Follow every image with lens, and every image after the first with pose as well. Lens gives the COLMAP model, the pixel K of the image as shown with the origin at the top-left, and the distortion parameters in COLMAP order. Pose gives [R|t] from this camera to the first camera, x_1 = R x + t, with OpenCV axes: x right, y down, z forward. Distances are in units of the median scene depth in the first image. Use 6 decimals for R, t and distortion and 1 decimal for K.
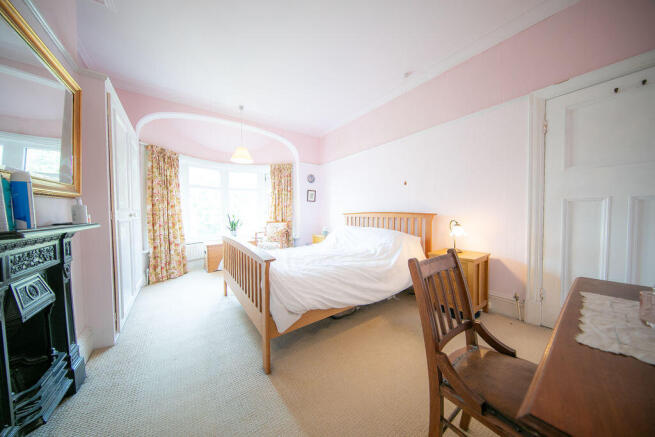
lens RADIAL K [[211.9, 0, 332.5], [0, 211.9, 217.3], [0, 0, 1]] dist [0.001016, 0.000006]
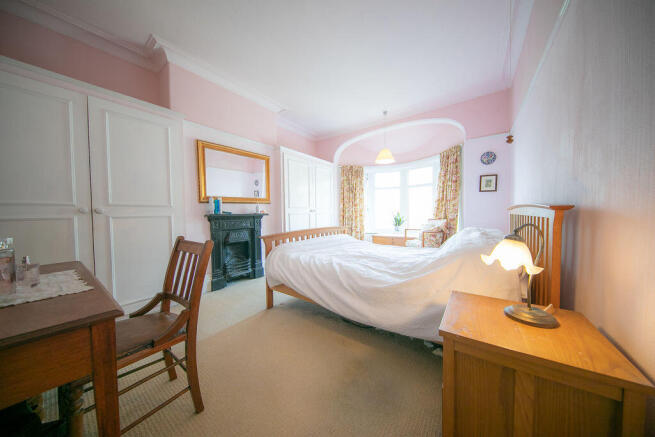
lens RADIAL K [[206.1, 0, 316.6], [0, 206.1, 217.6], [0, 0, 1]] dist [-0.006076, -0.000088]
pose [[0.250368, 0.027920, -0.967748, 0.520649], [-0.020584, 0.999512, 0.023511, 0.005850], [0.967932, 0.014033, 0.250820, 0.394259]]
